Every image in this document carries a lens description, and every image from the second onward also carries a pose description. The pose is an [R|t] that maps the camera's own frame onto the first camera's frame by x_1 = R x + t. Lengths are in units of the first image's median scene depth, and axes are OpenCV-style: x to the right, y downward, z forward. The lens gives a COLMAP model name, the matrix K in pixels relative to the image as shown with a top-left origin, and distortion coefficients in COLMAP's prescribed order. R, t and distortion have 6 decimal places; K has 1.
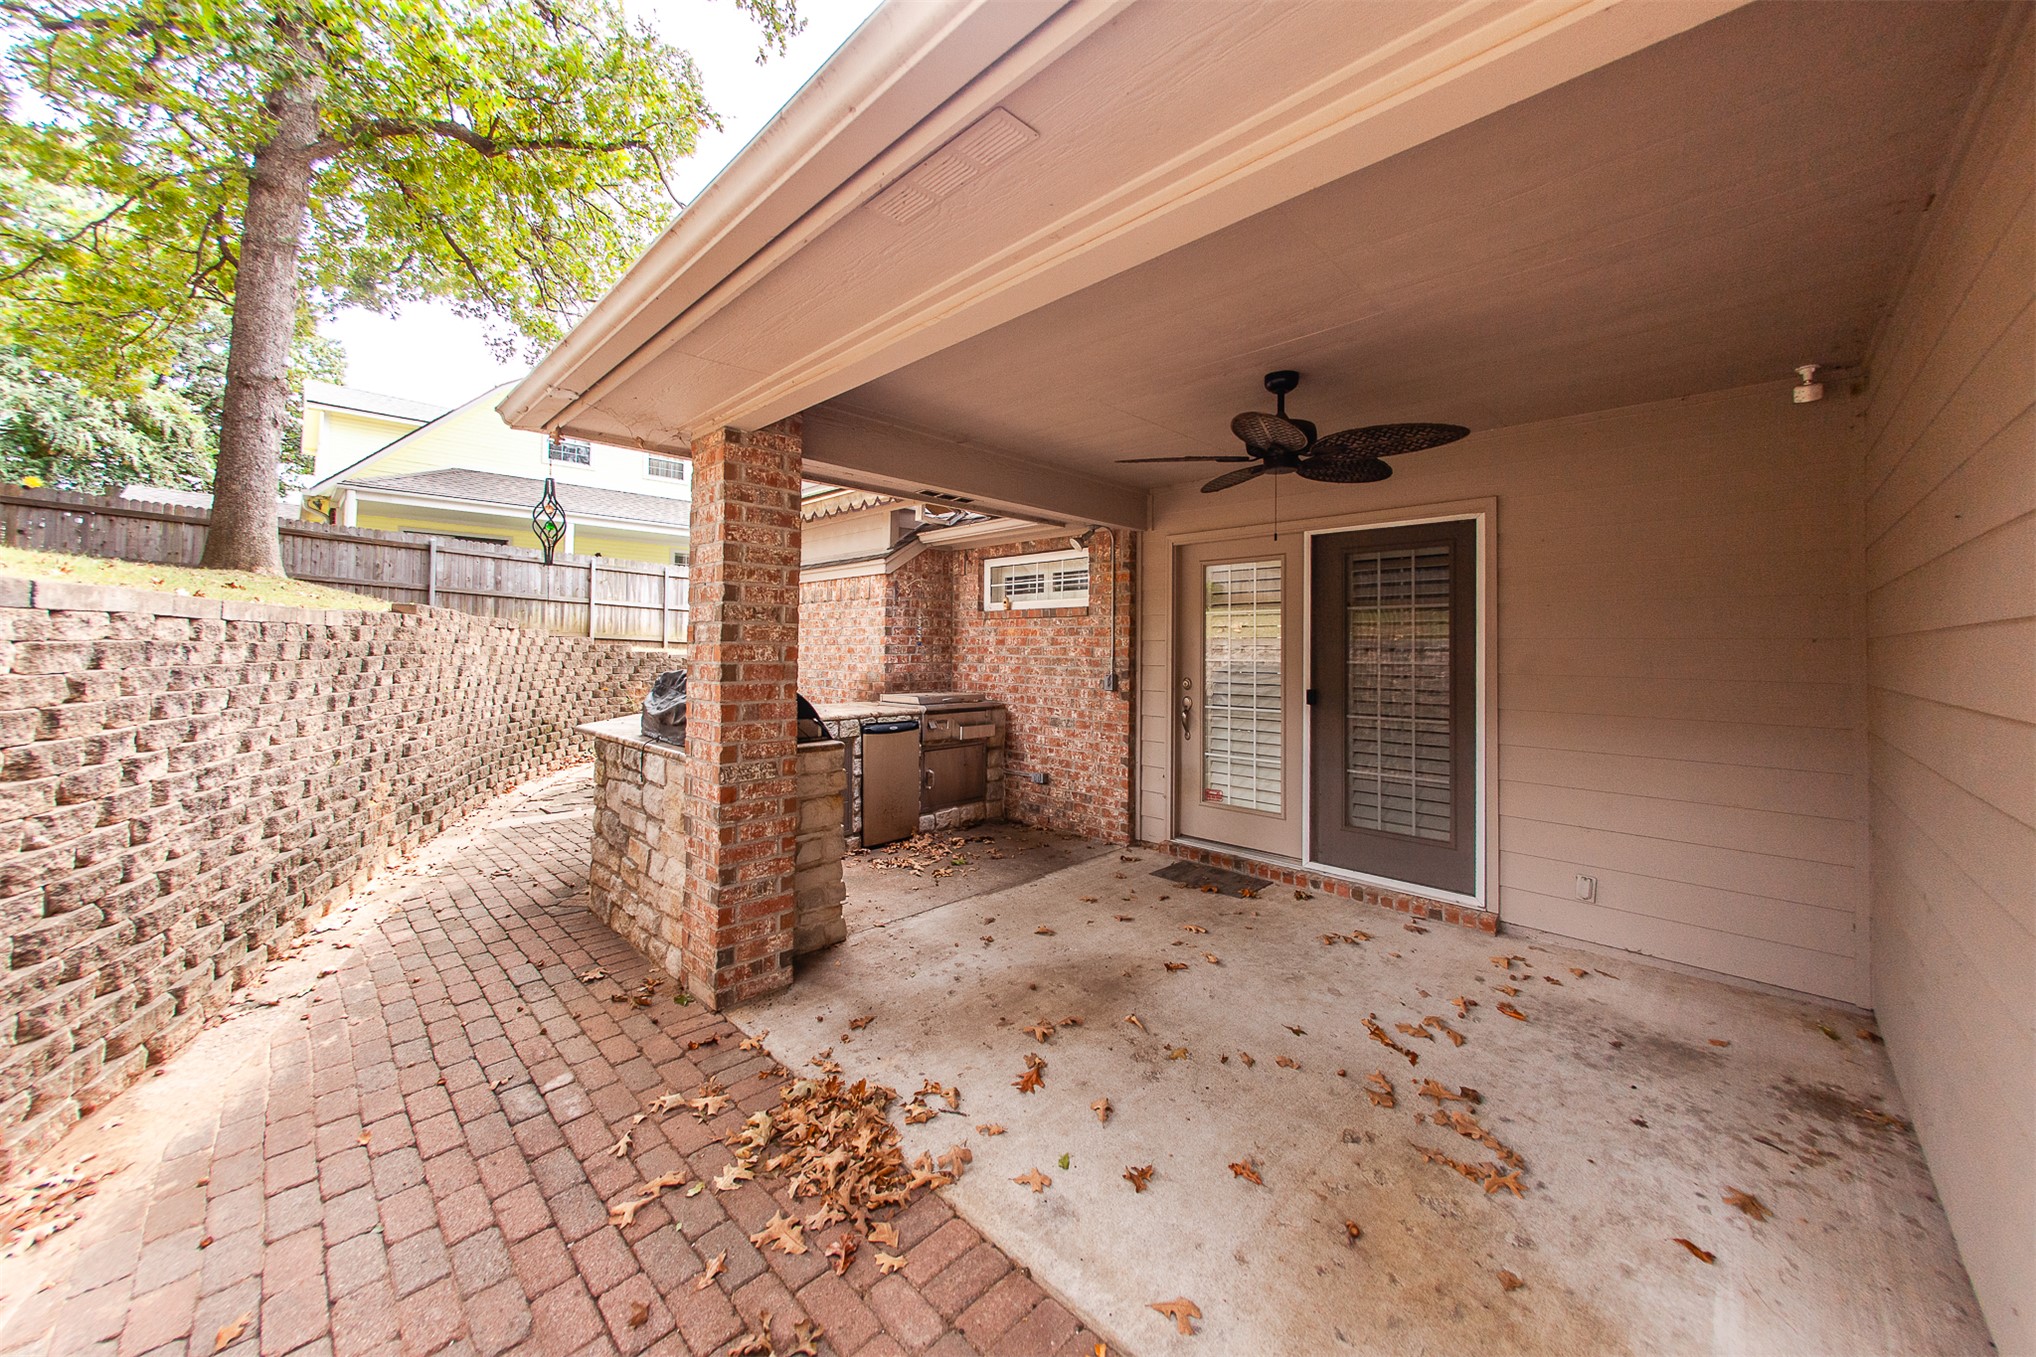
lens RADIAL K [[728.9, 0, 1054.4], [0, 728.9, 641.9], [0, 0, 1]] dist [-0.002598, -0.000274]
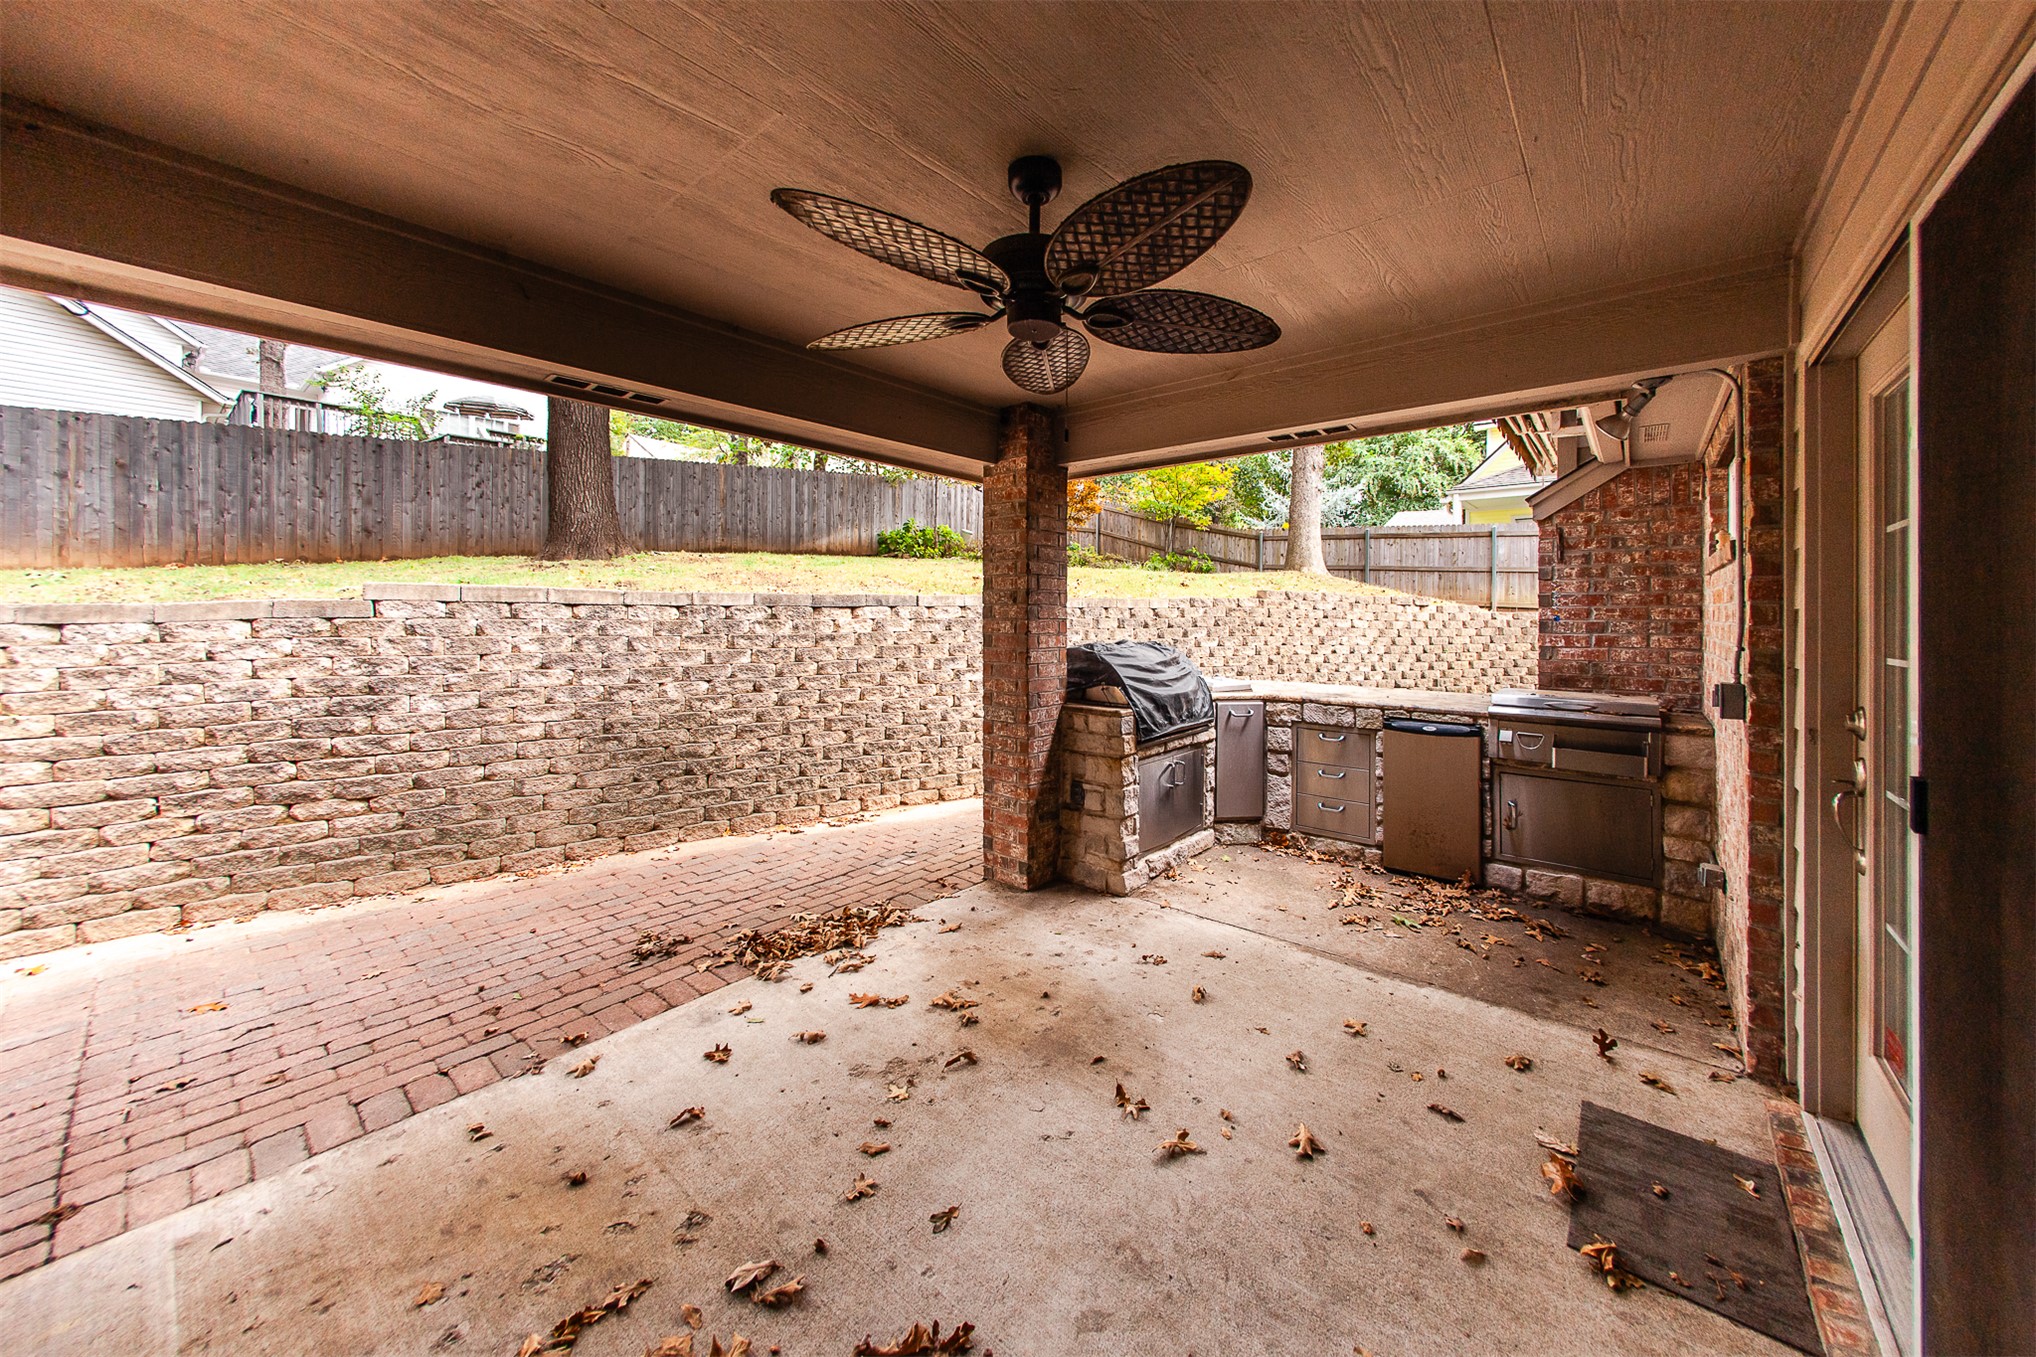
lens RADIAL K [[728.9, 0, 1057.7], [0, 728.9, 619.1], [0, 0, 1]] dist [-0.002598, -0.000274]
pose [[0.072366, -0.000897, -0.997378, 0.828153], [0.005458, 0.999985, -0.000503, 0.001726], [0.997363, -0.005407, 0.072370, 0.889744]]
